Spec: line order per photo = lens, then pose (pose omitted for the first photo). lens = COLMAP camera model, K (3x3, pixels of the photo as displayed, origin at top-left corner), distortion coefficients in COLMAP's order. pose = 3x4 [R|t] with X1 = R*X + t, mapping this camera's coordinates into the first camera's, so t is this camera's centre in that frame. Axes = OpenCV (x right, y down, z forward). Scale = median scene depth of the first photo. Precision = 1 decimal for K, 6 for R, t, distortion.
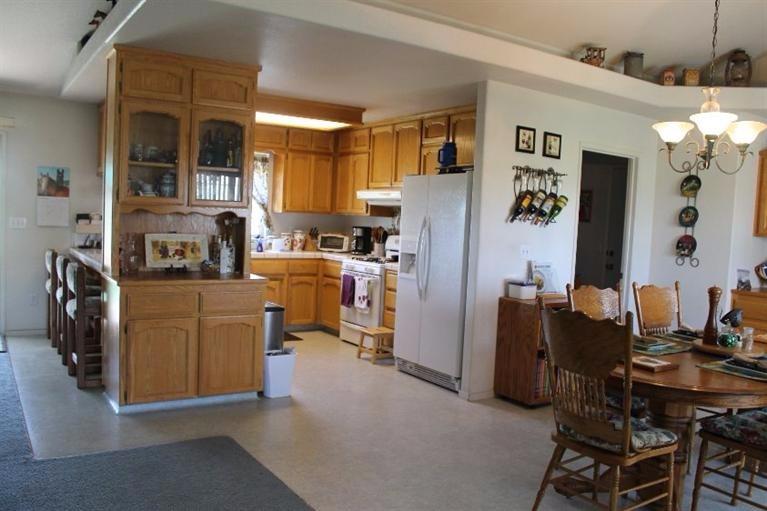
lens RADIAL K [[659.7, 0, 384.5], [0, 659.7, 254.0], [0, 0, 1]] dist [-0.041971, 0.002540]
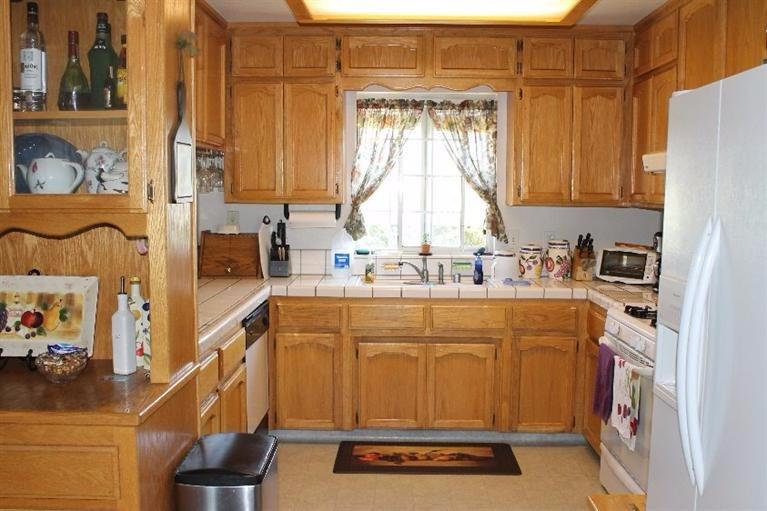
lens RADIAL K [[810.3, 0, 385.6], [0, 810.3, 259.4], [0, 0, 1]] dist [-0.010798, 0.000000]
pose [[0.839964, 0.008615, -0.542573, 0.115093], [-0.002111, 0.999918, 0.012608, -0.034084], [0.542638, -0.009445, 0.839914, 0.483608]]
